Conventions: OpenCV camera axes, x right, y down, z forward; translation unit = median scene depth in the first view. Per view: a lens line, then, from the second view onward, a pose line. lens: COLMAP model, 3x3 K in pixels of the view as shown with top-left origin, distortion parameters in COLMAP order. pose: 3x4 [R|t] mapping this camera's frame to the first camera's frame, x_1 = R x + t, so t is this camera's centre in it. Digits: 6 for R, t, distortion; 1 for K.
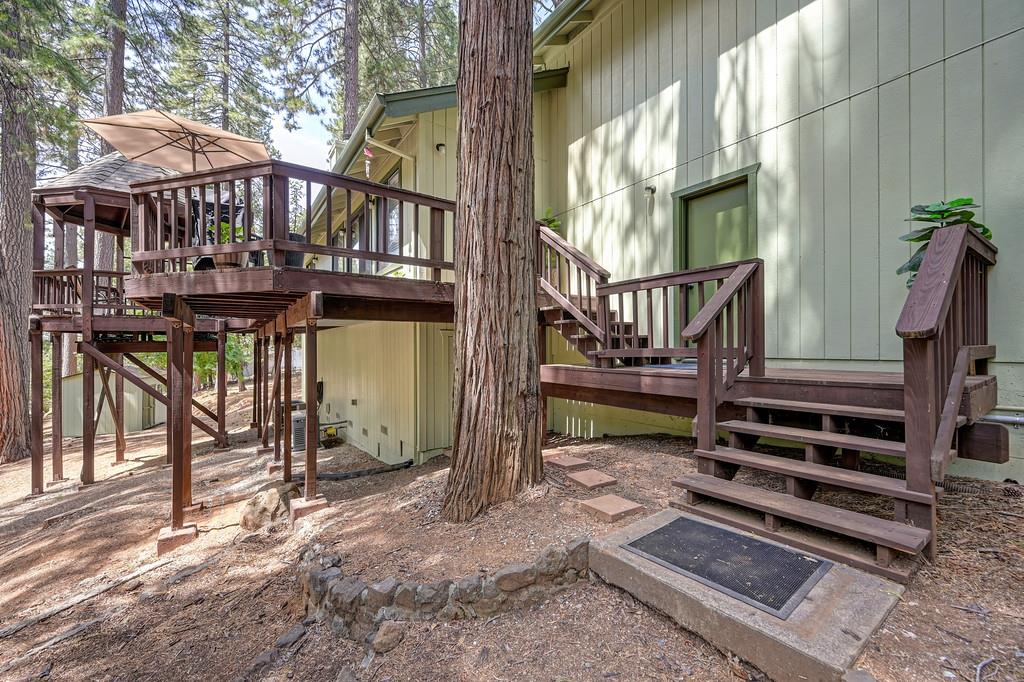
lens RADIAL K [[401.2, 0, 514.3], [0, 401.2, 344.3], [0, 0, 1]] dist [-0.002660, 0.000489]
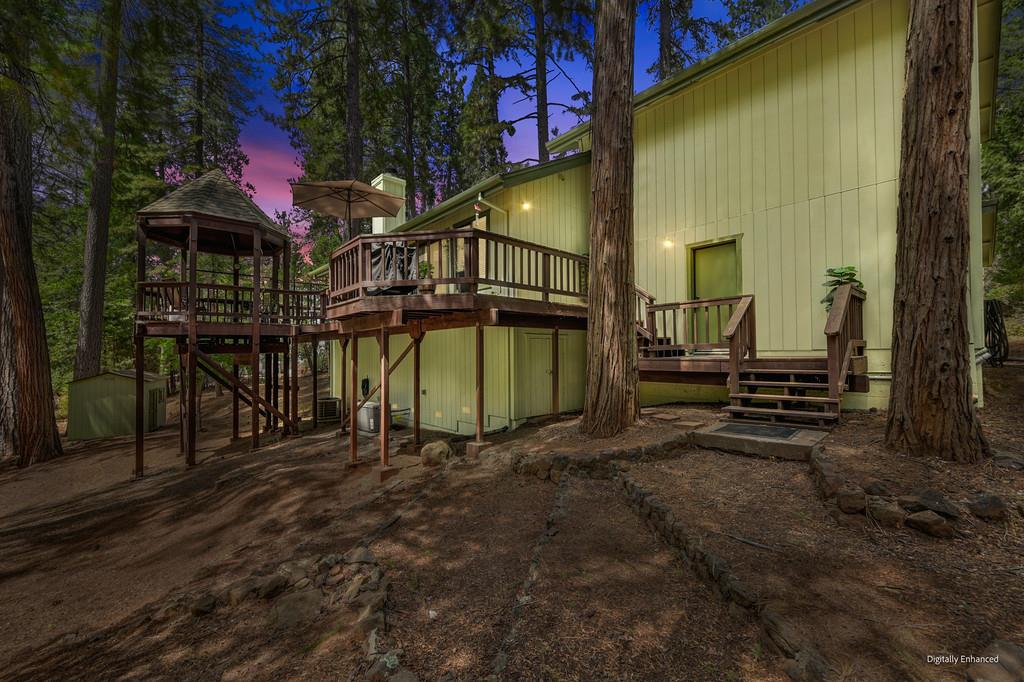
lens RADIAL K [[401.2, 0, 508.5], [0, 401.2, 344.1], [0, 0, 1]] dist [-0.002660, 0.000489]
pose [[0.992995, -0.002113, 0.118140, -0.634030], [0.003898, 0.999882, -0.014876, 0.033185], [-0.118094, 0.015232, 0.992886, -0.608047]]
